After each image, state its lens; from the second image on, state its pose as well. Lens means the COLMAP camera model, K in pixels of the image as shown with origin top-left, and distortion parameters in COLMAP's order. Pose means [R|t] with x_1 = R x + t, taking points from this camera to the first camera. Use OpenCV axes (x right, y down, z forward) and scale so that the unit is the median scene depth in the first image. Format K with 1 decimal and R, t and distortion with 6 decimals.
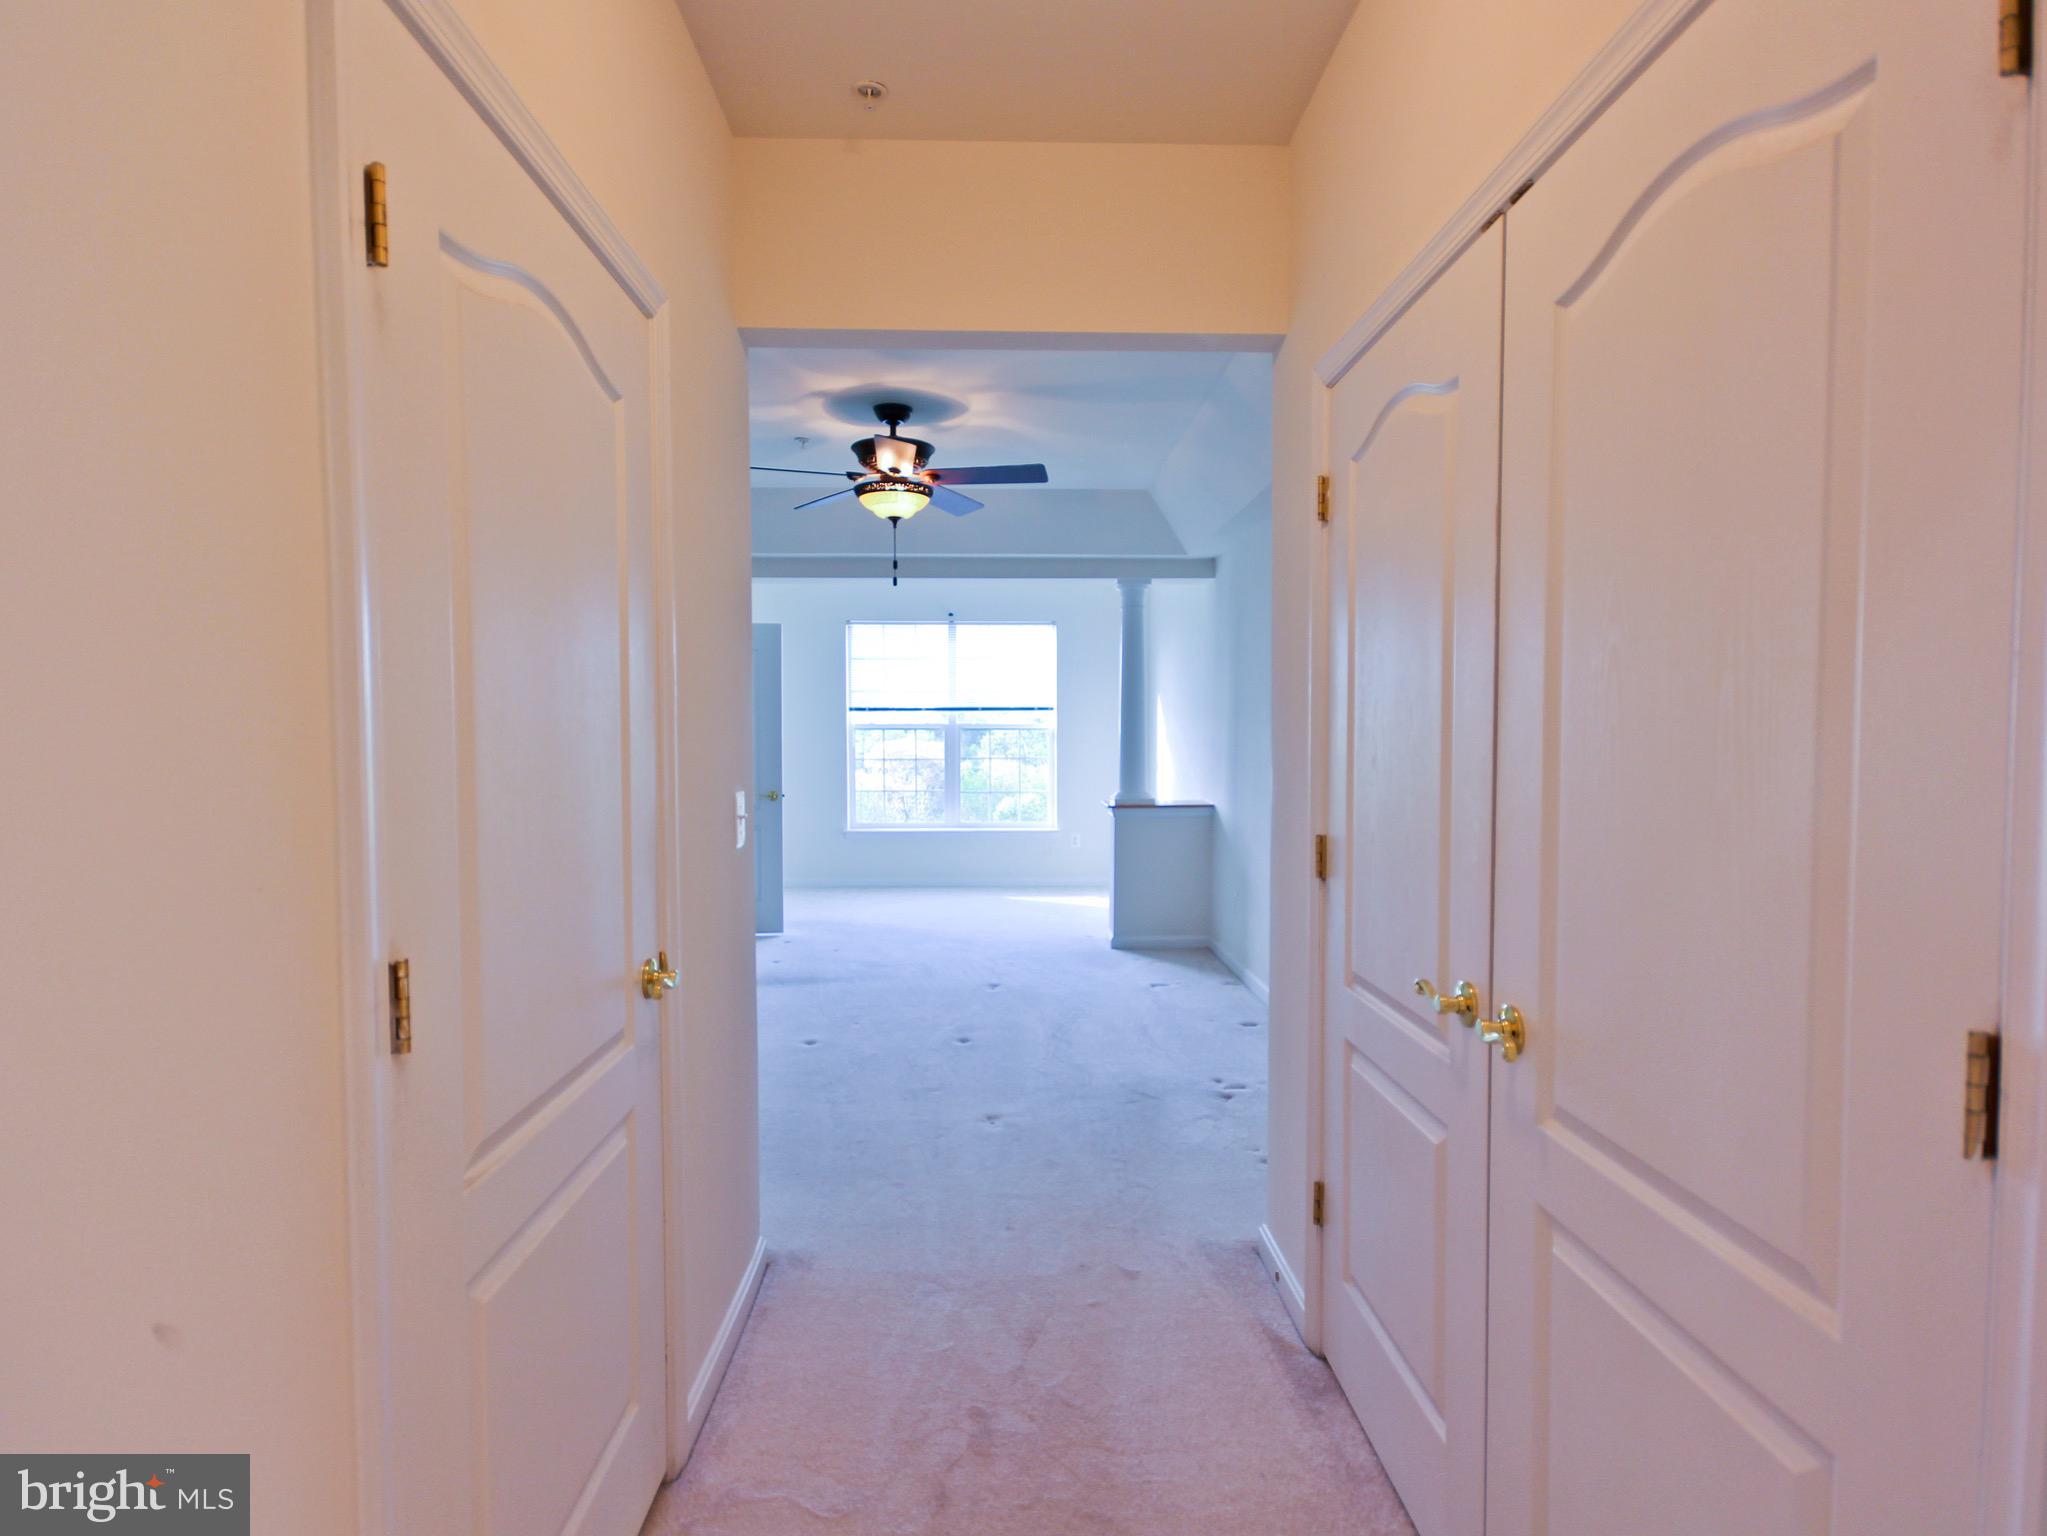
lens RADIAL K [[1063.8, 0, 1015.3], [0, 1063.8, 776.2], [0, 0, 1]] dist [0.003385, 0.004642]
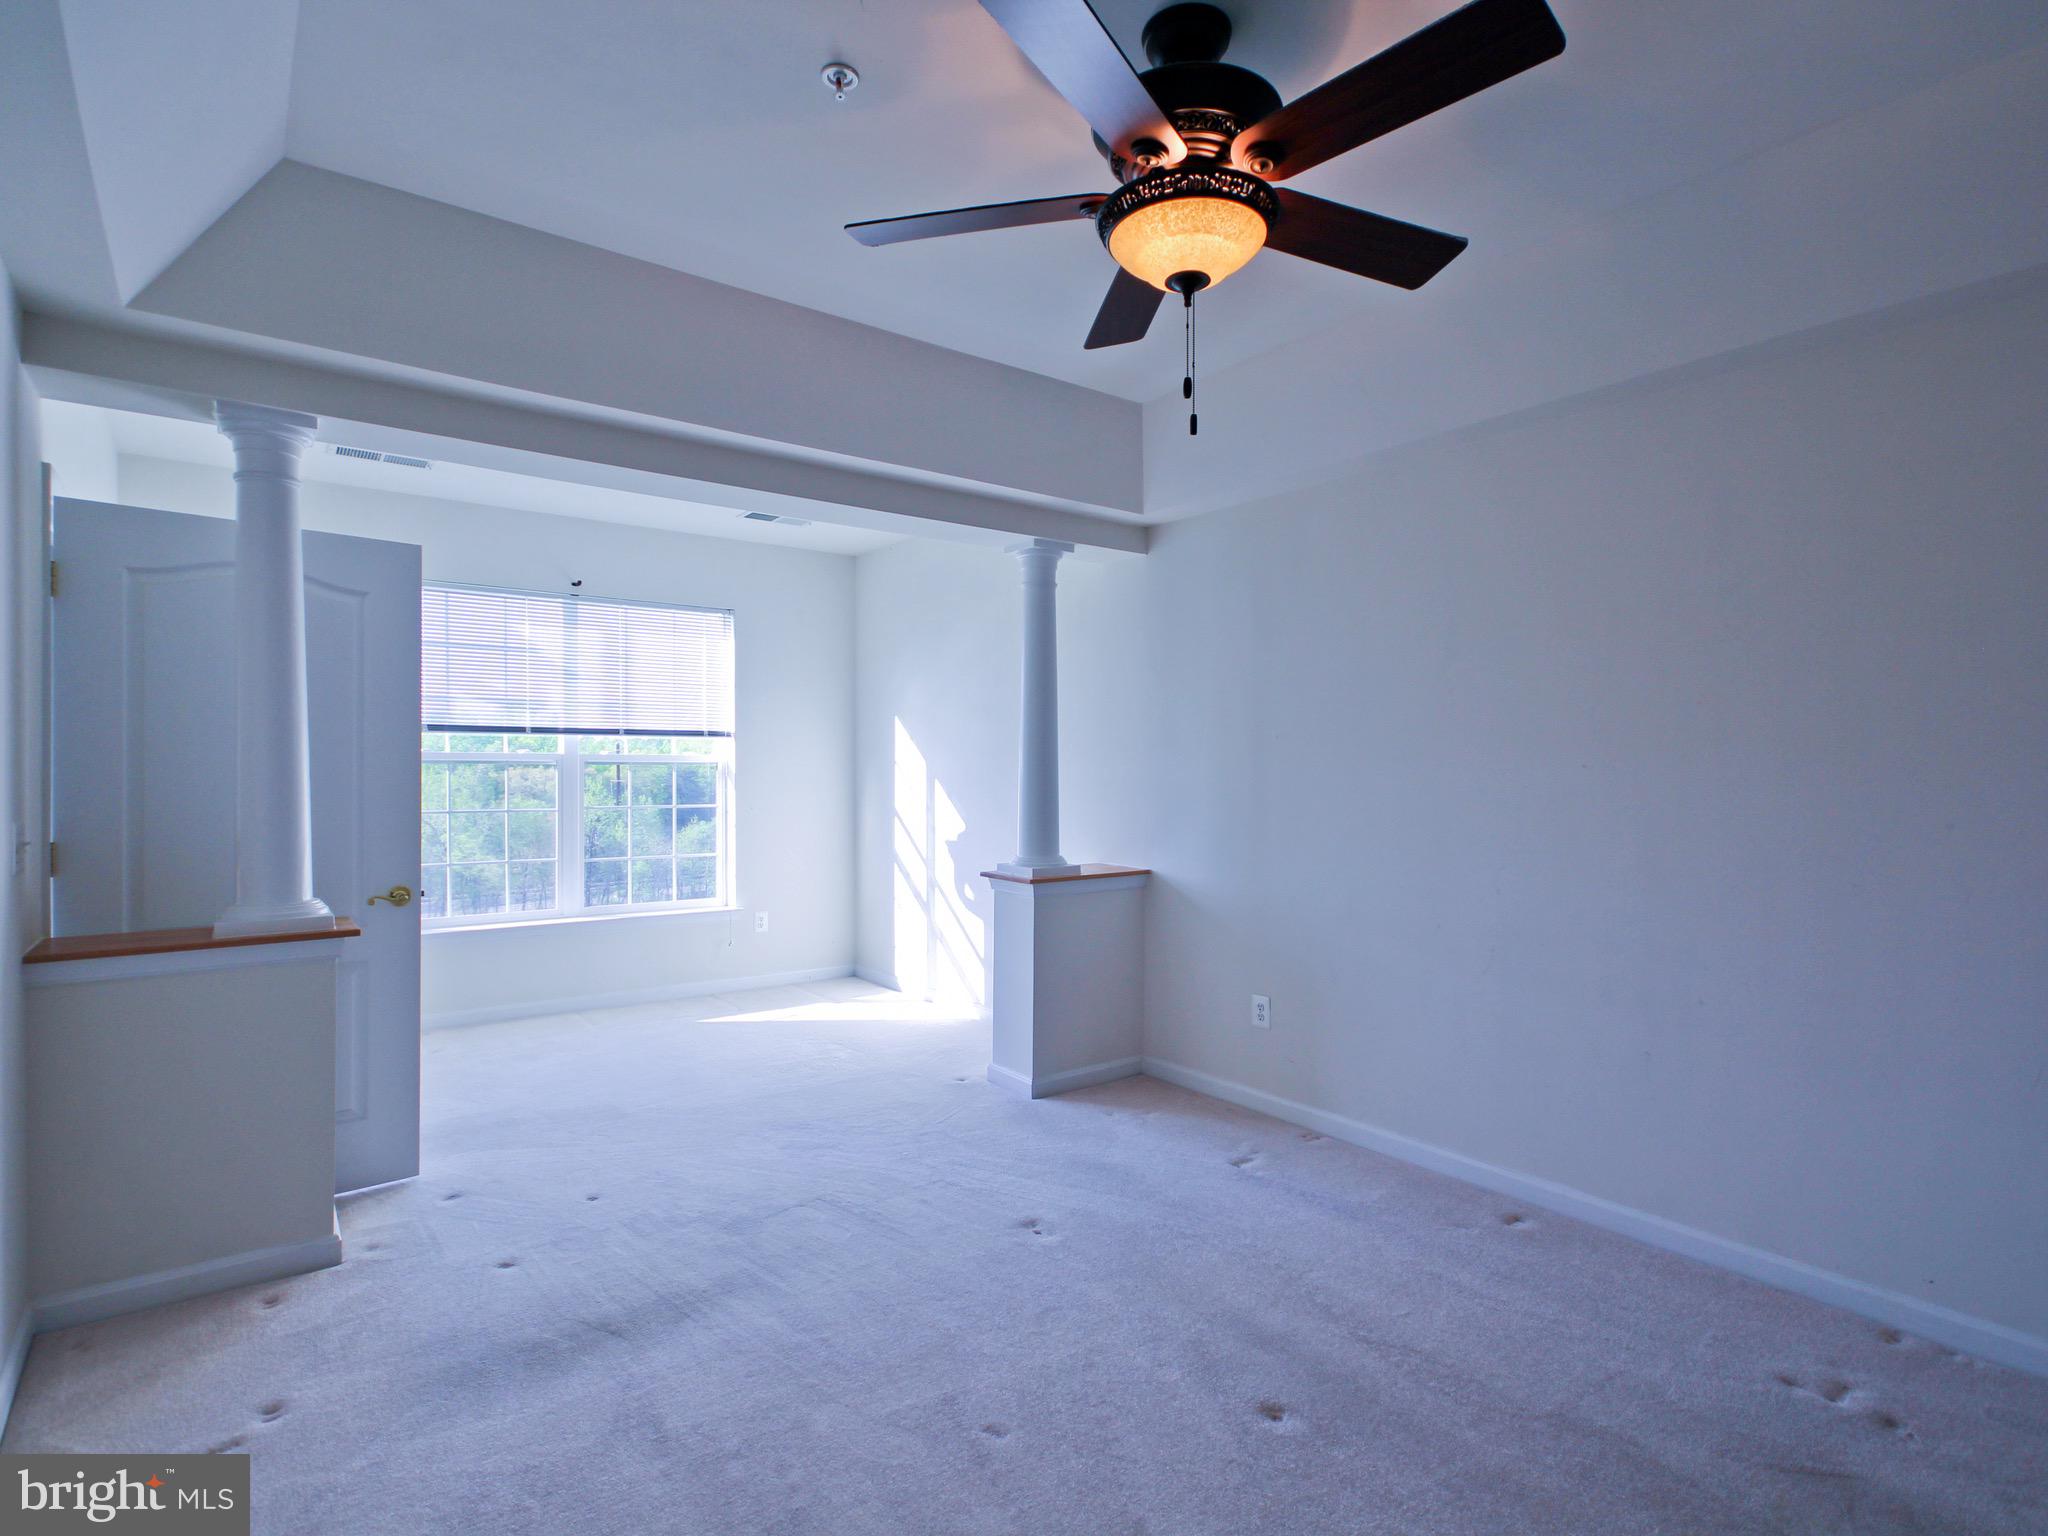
lens RADIAL K [[1064.4, 0, 1067.5], [0, 1064.4, 780.8], [0, 0, 1]] dist [0.003385, 0.004642]
pose [[0.820406, -0.003043, 0.571774, -0.266034], [0.021382, 0.999450, -0.025361, -0.016204], [-0.571382, 0.033032, 0.820019, 0.440028]]
